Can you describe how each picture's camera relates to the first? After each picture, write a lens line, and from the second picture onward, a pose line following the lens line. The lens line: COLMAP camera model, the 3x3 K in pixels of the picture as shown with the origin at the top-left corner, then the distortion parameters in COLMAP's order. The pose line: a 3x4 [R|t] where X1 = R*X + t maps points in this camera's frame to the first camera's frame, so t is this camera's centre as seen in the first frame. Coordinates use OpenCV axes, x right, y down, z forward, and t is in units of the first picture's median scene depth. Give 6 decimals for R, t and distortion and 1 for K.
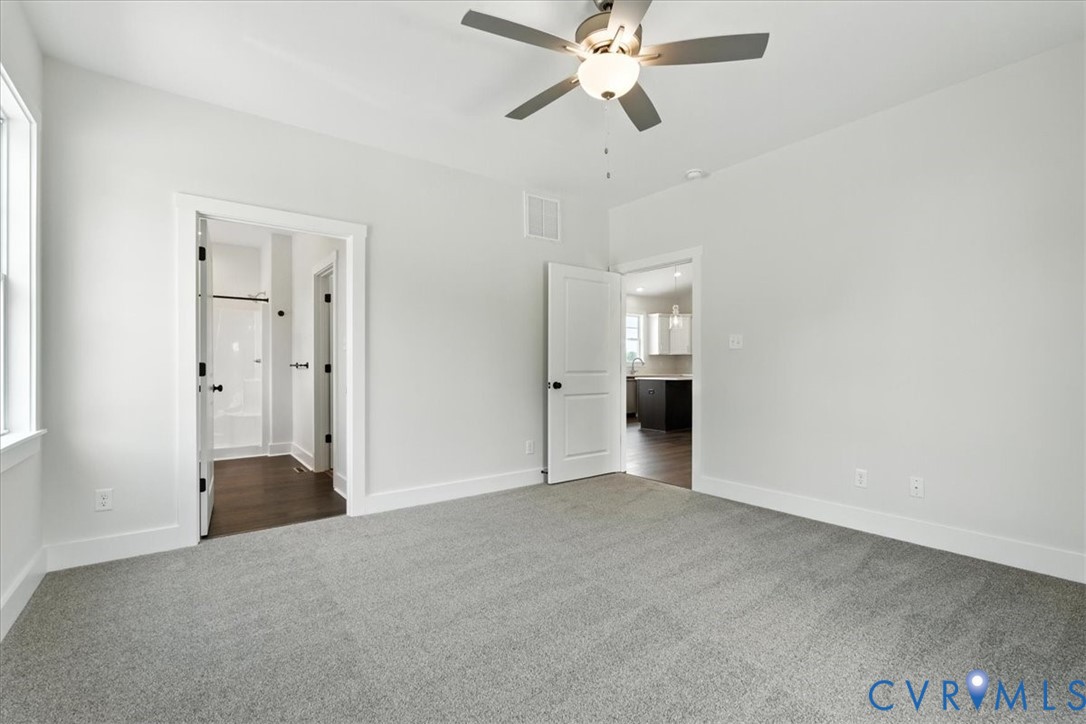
lens RADIAL K [[480.8, 0, 547.3], [0, 480.8, 366.2], [0, 0, 1]] dist [-0.000917, 0.000046]
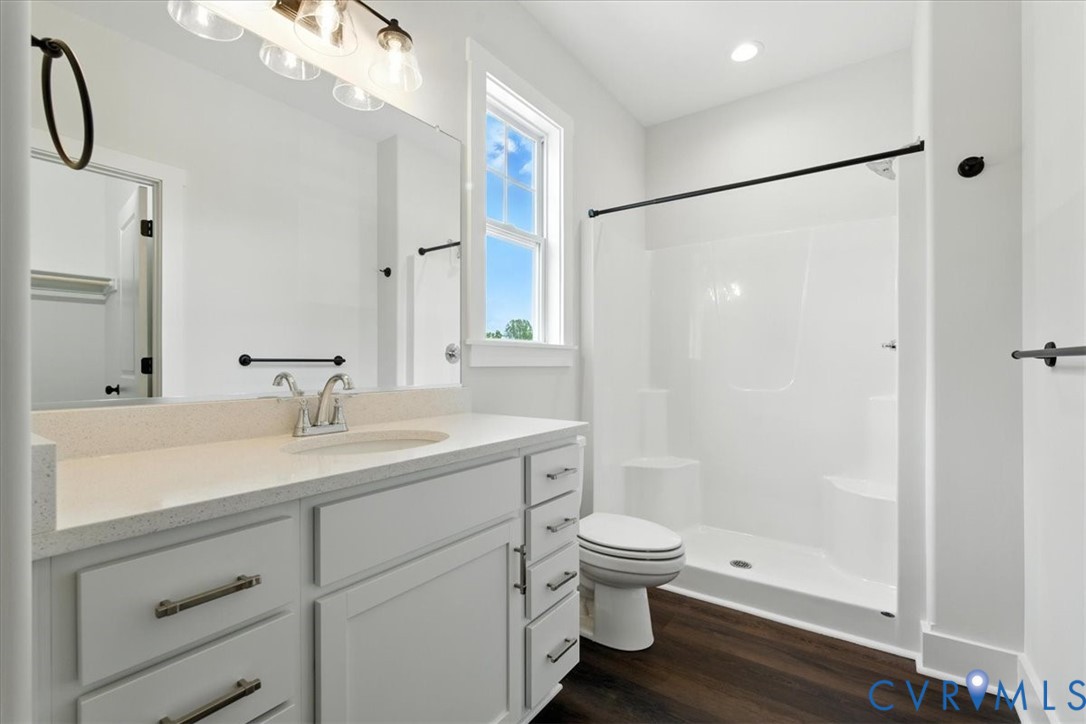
lens RADIAL K [[480.8, 0, 547.3], [0, 480.8, 366.2], [0, 0, 1]] dist [-0.000917, 0.000046]
pose [[0.302318, 0.005478, -0.953191, -0.365061], [0.003566, 0.999970, 0.006878, 0.001182], [0.953200, -0.005479, 0.302289, 0.685693]]
